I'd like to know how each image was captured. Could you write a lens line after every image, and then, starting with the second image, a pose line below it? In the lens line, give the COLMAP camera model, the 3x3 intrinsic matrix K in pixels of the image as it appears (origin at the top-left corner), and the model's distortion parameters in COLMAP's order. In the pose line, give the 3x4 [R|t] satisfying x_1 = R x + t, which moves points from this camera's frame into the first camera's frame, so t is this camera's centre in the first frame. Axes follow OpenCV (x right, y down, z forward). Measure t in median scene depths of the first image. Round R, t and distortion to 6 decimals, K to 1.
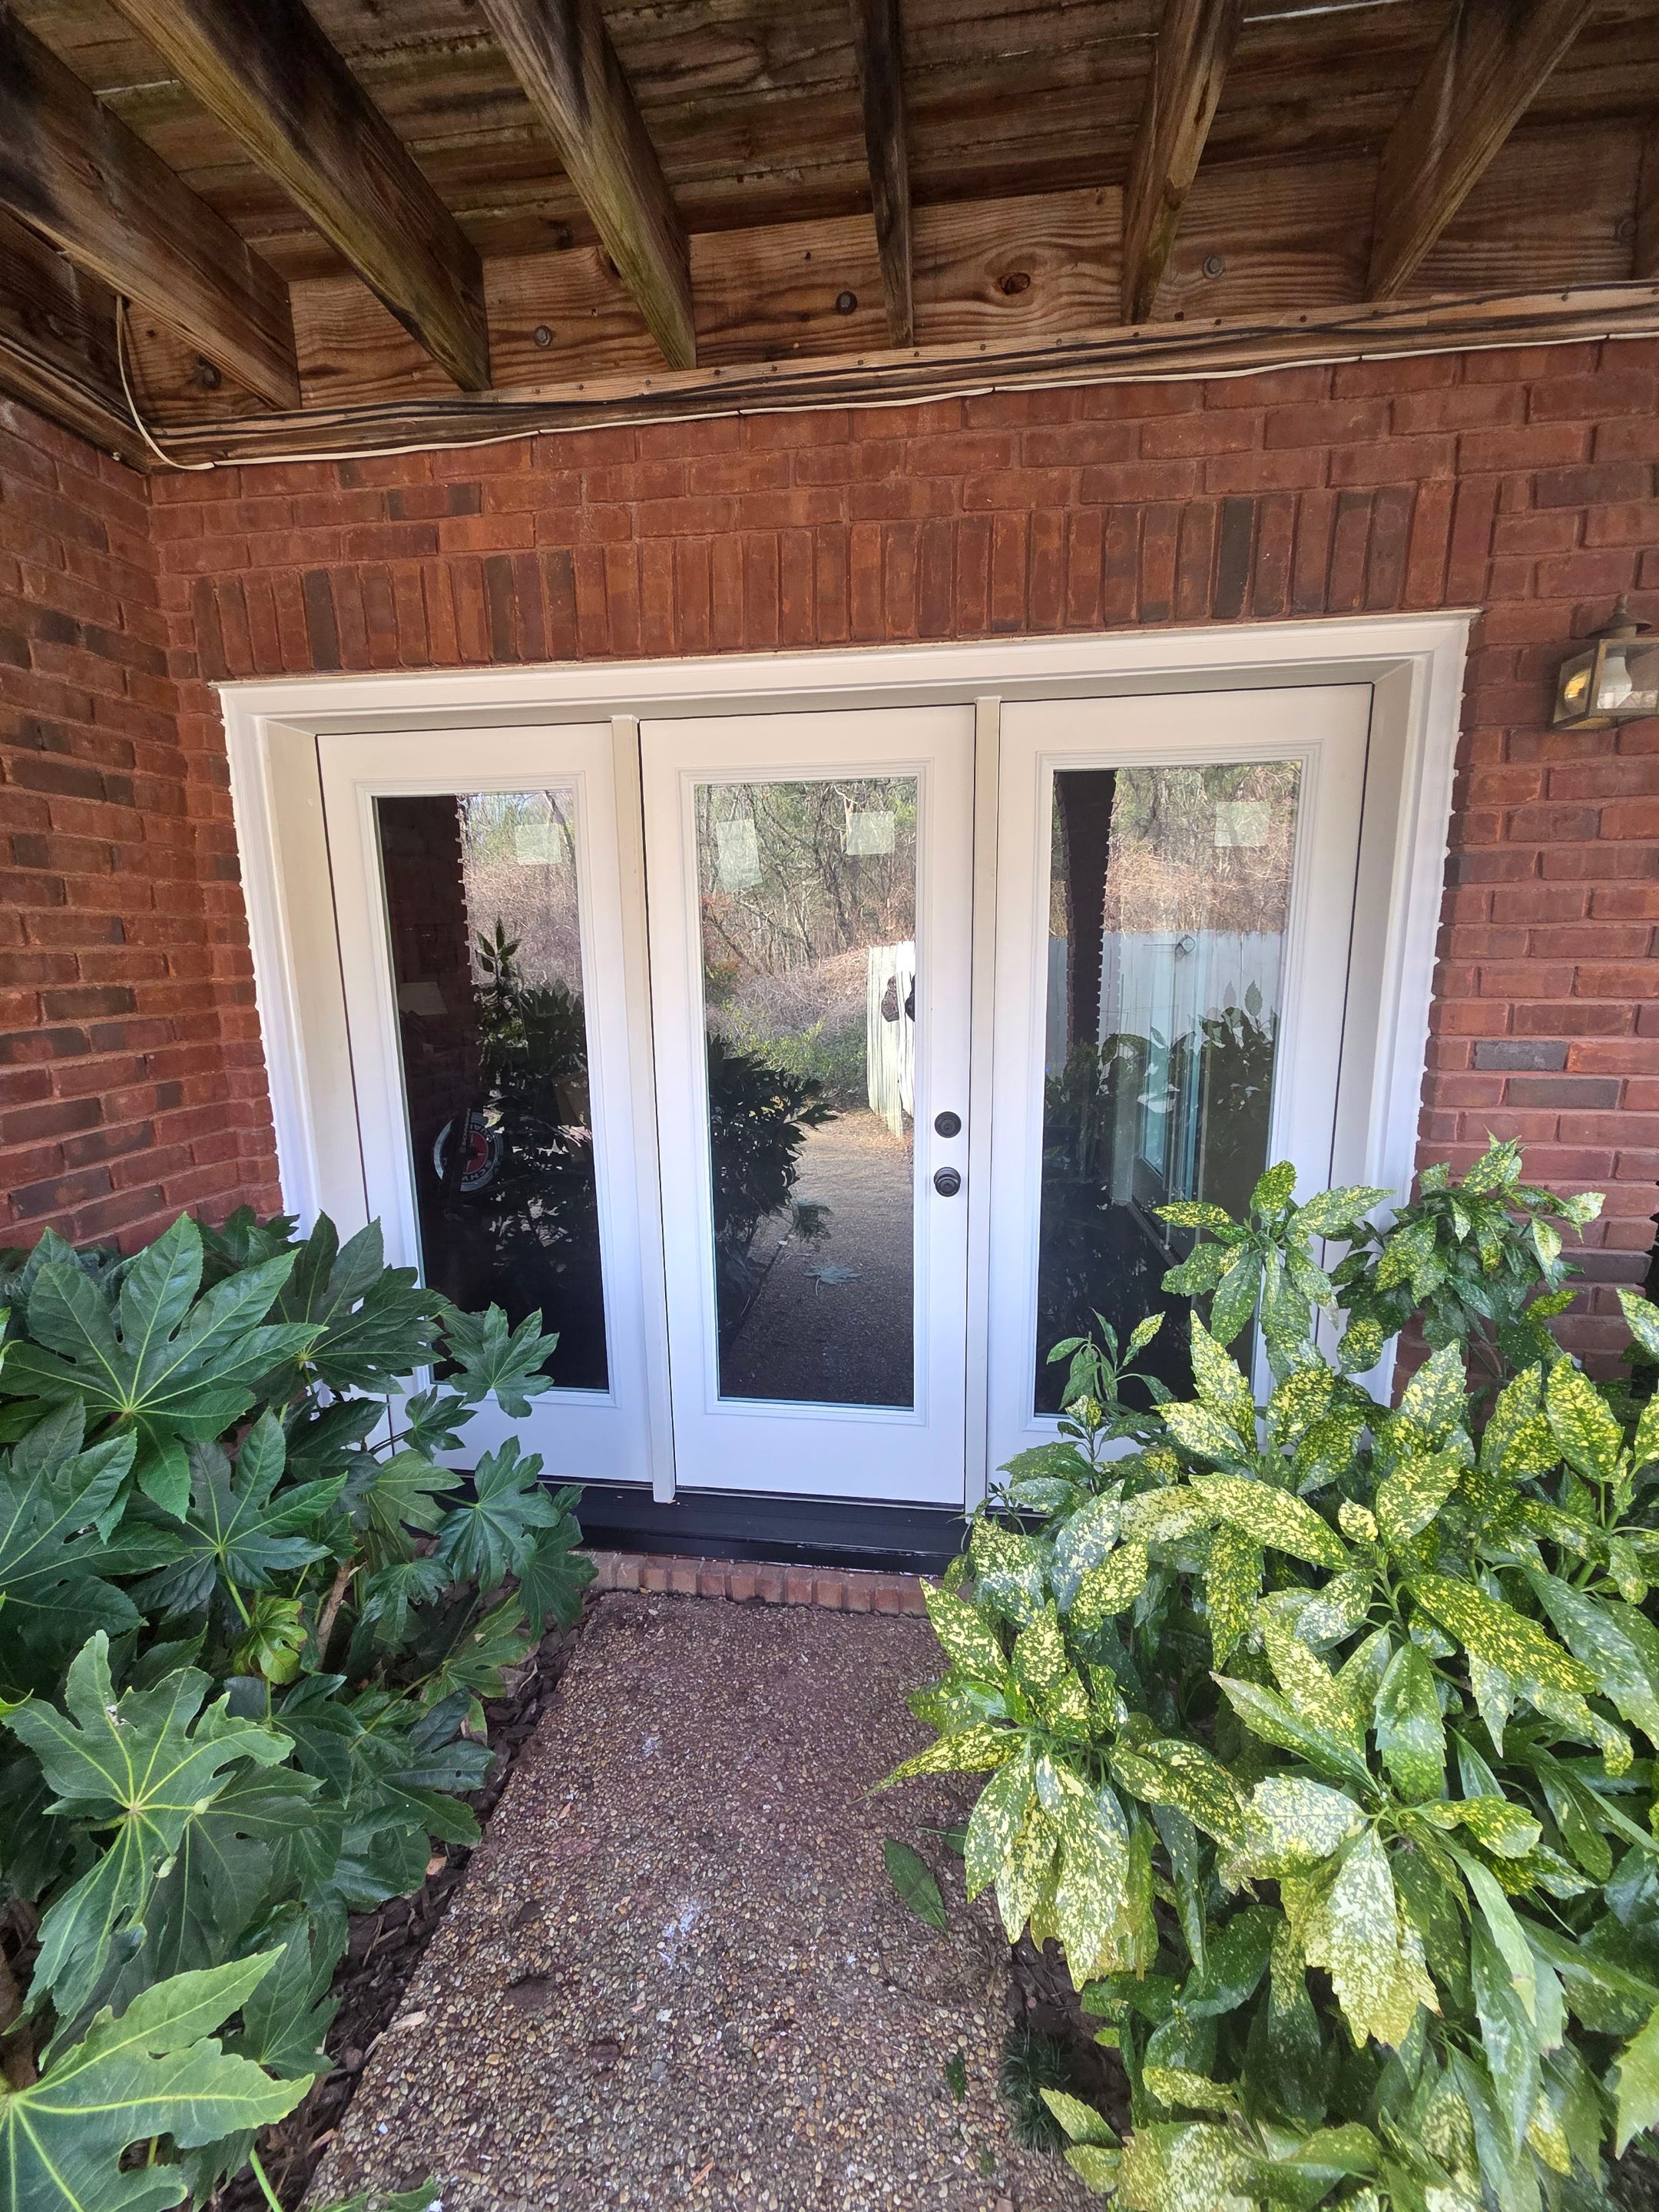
lens RADIAL K [[902.0, 0, 834.8], [0, 902.0, 1109.1], [0, 0, 1]] dist [0.003350, -0.000927]
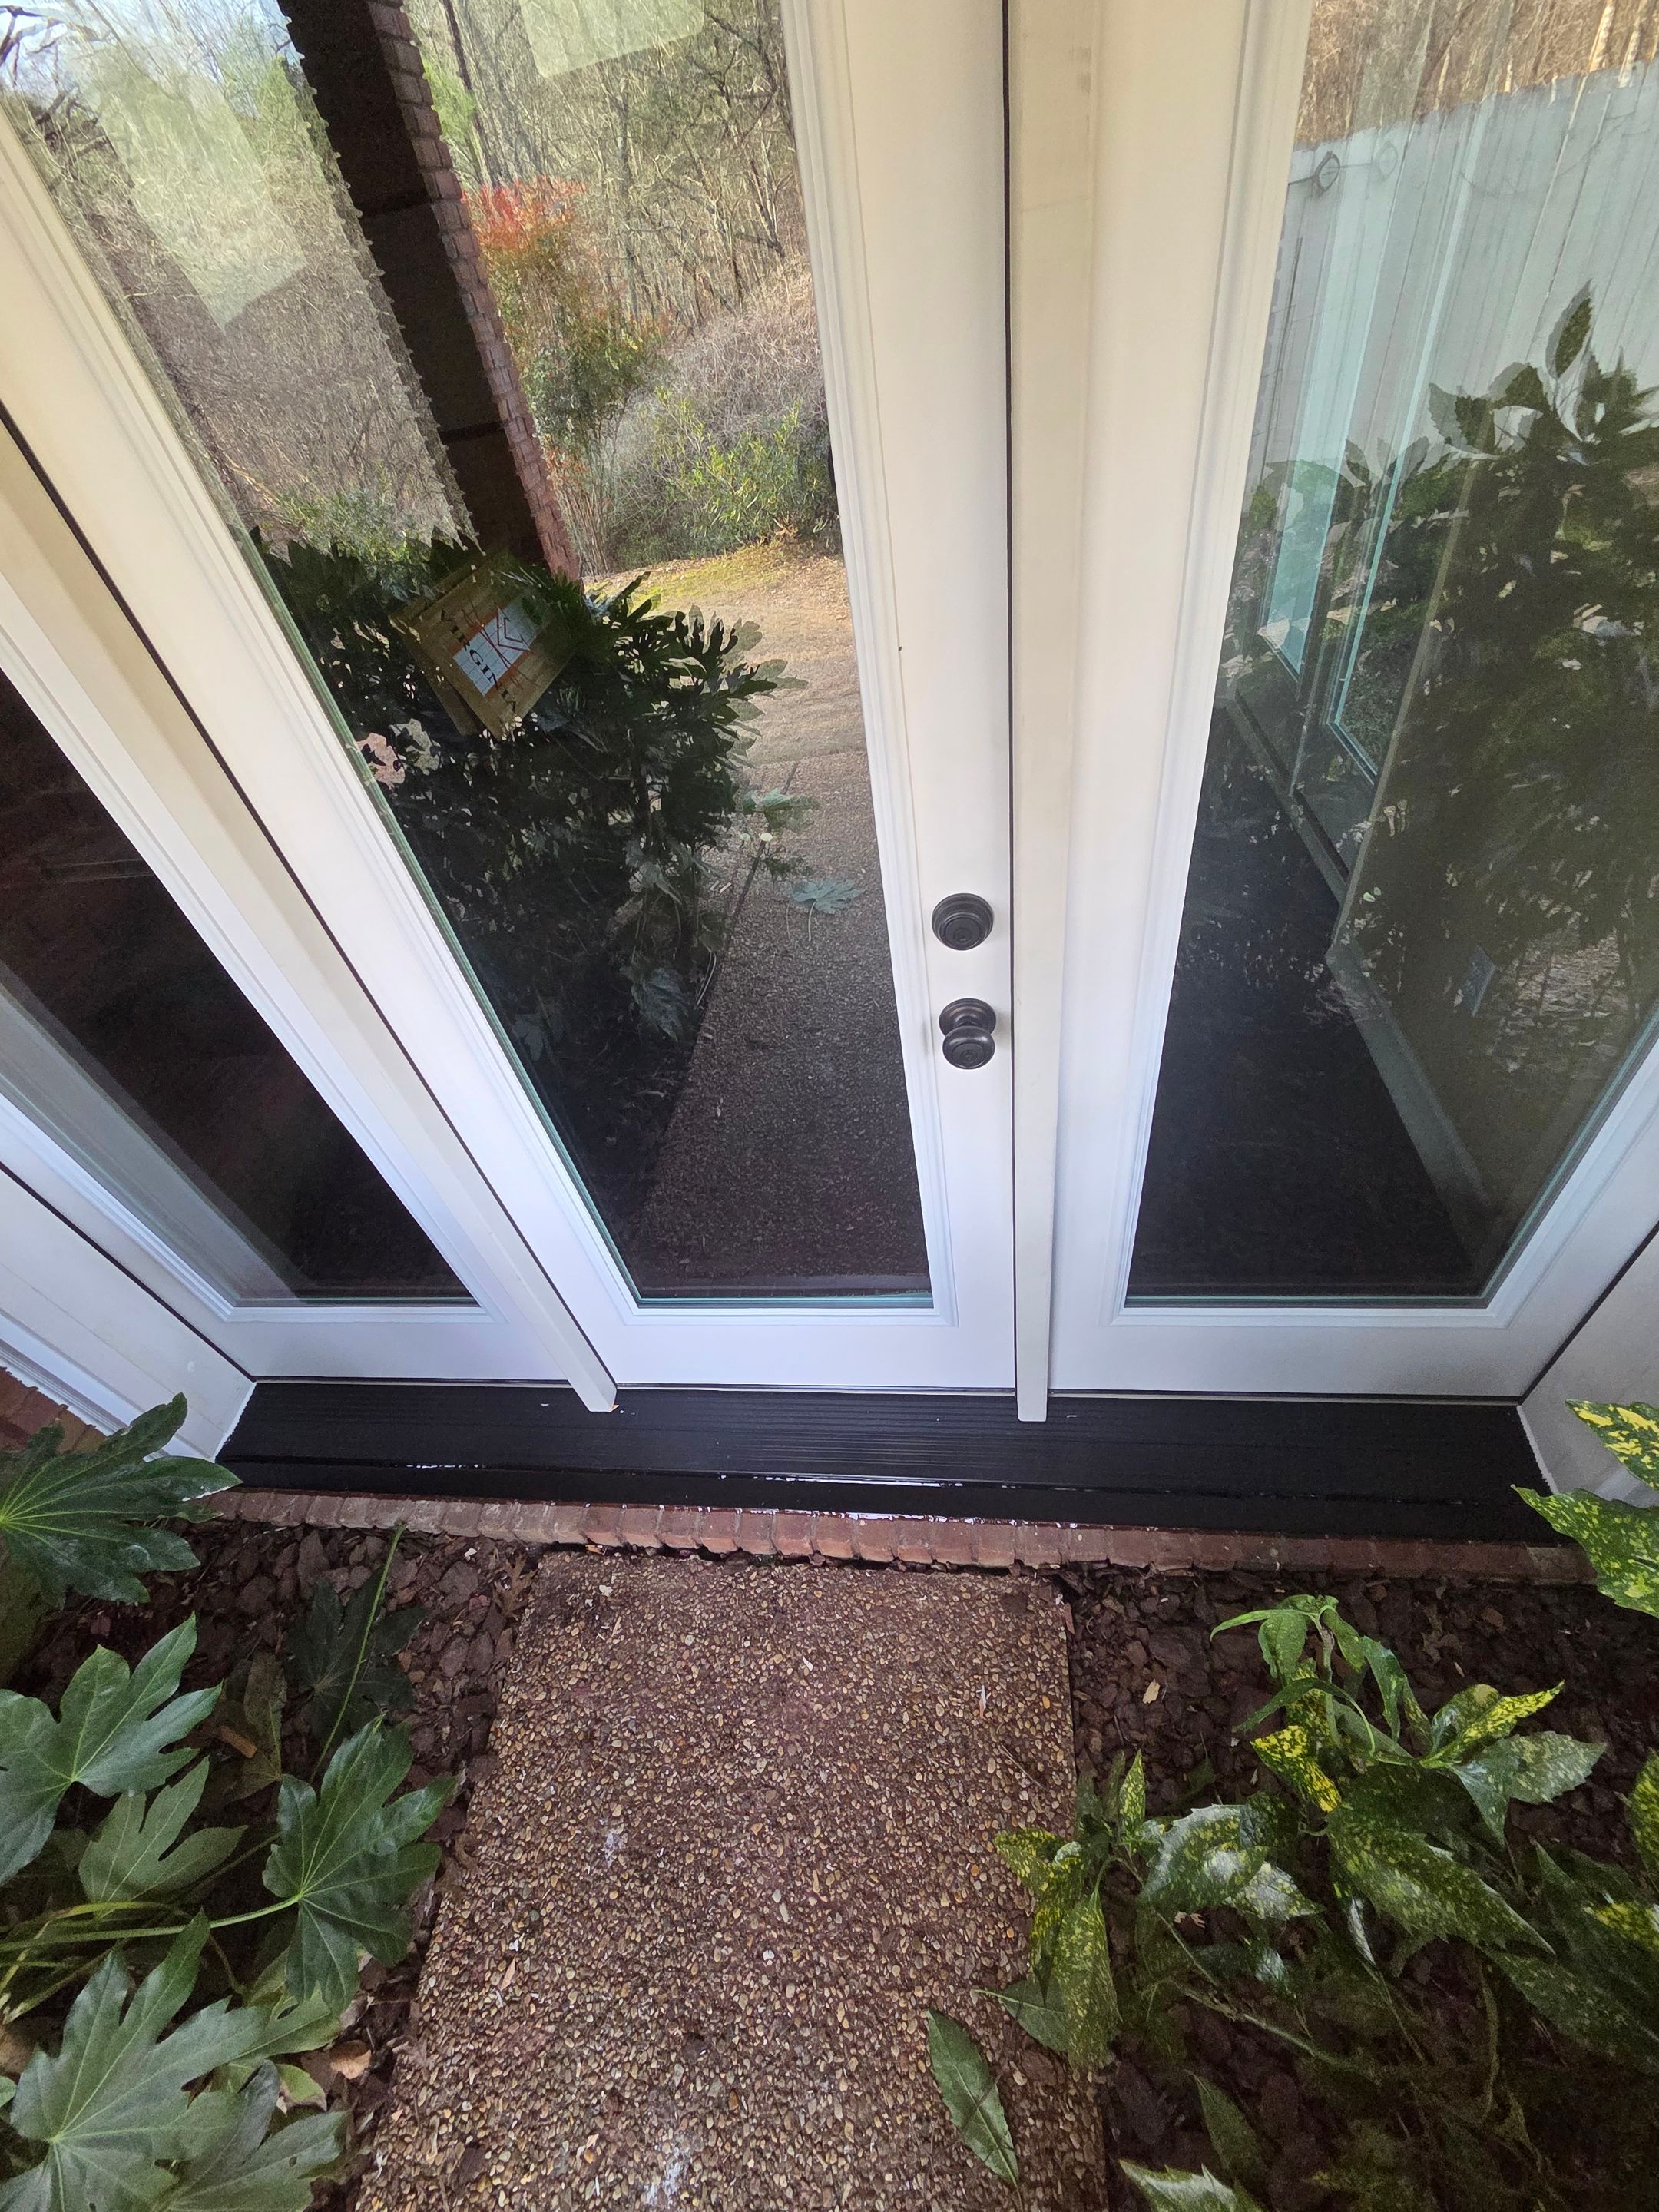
lens RADIAL K [[902.0, 0, 826.7], [0, 902.0, 1100.0], [0, 0, 1]] dist [0.003350, -0.000927]
pose [[0.990677, -0.112897, -0.076246, 0.101250], [0.136227, 0.825921, 0.547079, -0.199388], [0.001209, -0.552366, 0.833601, 0.709206]]
